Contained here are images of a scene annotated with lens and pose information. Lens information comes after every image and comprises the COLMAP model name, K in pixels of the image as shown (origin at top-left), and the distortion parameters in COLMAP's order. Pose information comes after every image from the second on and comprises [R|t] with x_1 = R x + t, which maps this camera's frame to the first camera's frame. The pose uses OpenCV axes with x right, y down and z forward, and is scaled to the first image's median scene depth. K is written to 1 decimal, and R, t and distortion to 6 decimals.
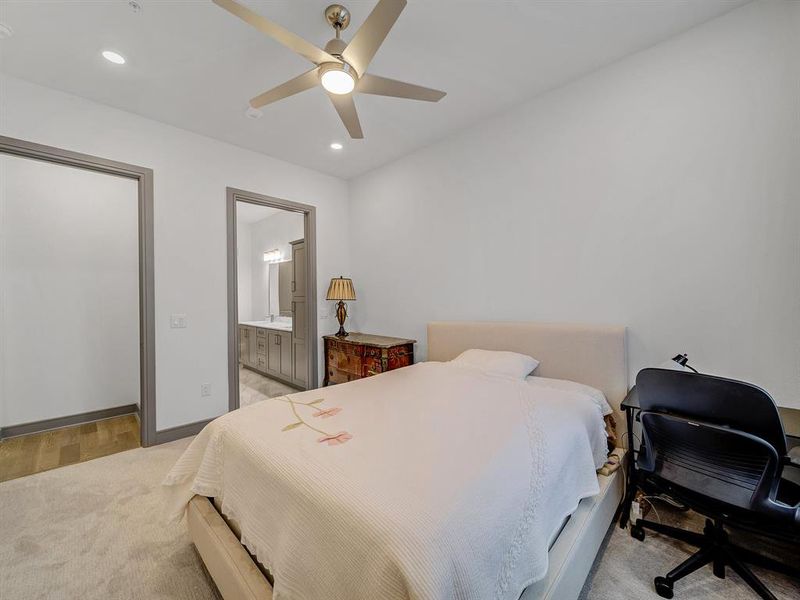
lens RADIAL K [[314.6, 0, 399.6], [0, 314.6, 299.7], [0, 0, 1]] dist [-0.002165, -0.000796]
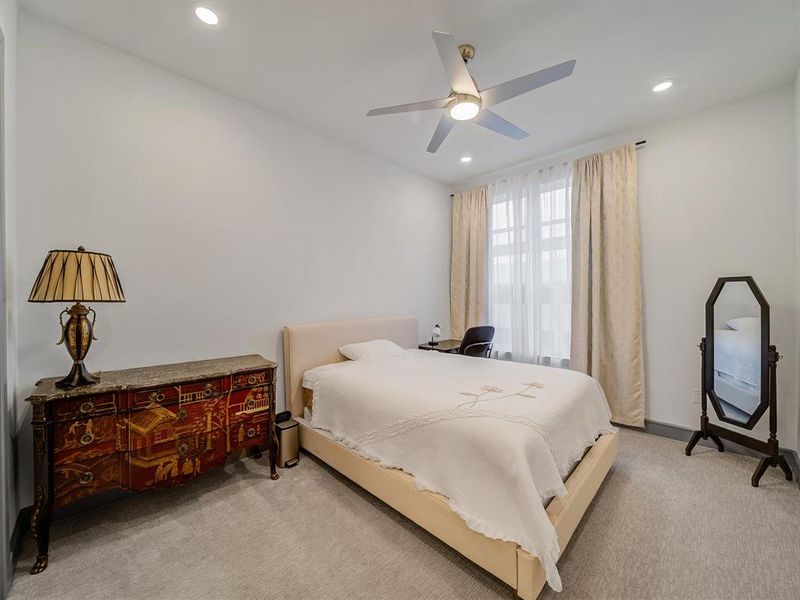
lens RADIAL K [[314.6, 0, 399.5], [0, 314.6, 301.6], [0, 0, 1]] dist [-0.002165, -0.000796]
pose [[0.001127, 0.000496, 0.999999, -0.614568], [-0.001039, 0.999999, -0.000495, 0.000277], [-0.999999, -0.001039, 0.001127, 0.561712]]
